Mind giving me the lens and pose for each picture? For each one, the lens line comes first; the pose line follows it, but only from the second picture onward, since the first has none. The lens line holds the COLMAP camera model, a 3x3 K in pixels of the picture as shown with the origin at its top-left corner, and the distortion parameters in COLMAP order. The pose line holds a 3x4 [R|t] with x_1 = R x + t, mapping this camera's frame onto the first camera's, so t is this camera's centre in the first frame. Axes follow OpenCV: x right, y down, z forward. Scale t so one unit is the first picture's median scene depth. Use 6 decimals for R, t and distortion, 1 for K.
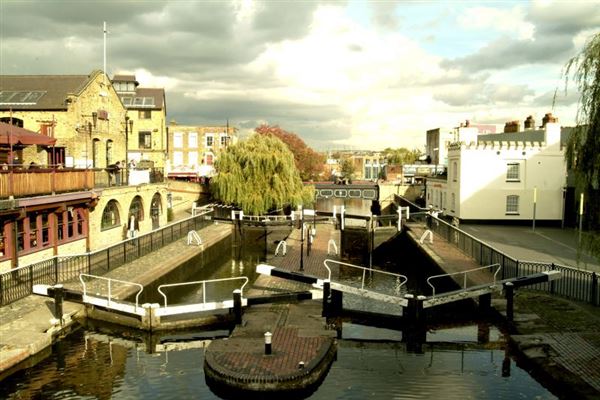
lens RADIAL K [[580.2, 0, 300.0], [0, 580.2, 200.0], [0, 0, 1]] dist [-0.038661, 0.015656]
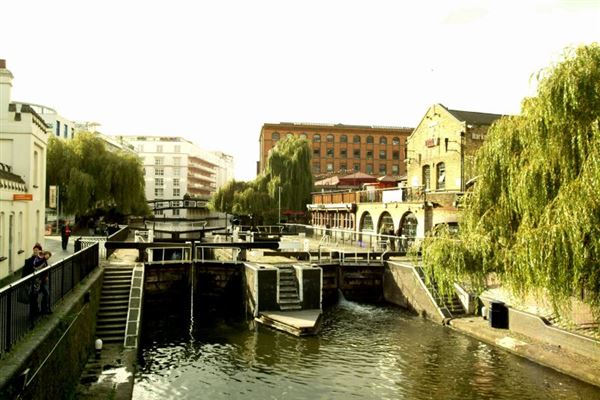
lens RADIAL K [[580.2, 0, 300.0], [0, 580.2, 200.0], [0, 0, 1]] dist [-0.038661, 0.015656]
pose [[-0.941450, -0.014626, -0.336835, 0.325021], [-0.029856, 0.998750, 0.040080, -0.080049], [0.335828, 0.047790, -0.940710, 2.213760]]
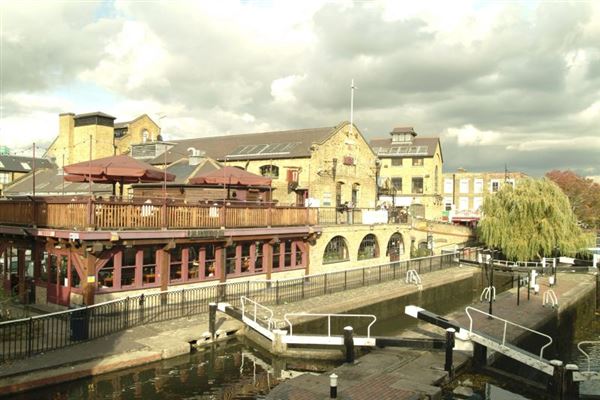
lens RADIAL K [[531.5, 0, 300.0], [0, 531.5, 200.0], [0, 0, 1]] dist [-0.047015, 0.013991]
pose [[0.839770, -0.000178, -0.542943, 0.152908], [-0.045184, 0.996508, -0.070213, 0.005347], [0.541059, 0.083495, 0.836829, 0.101452]]
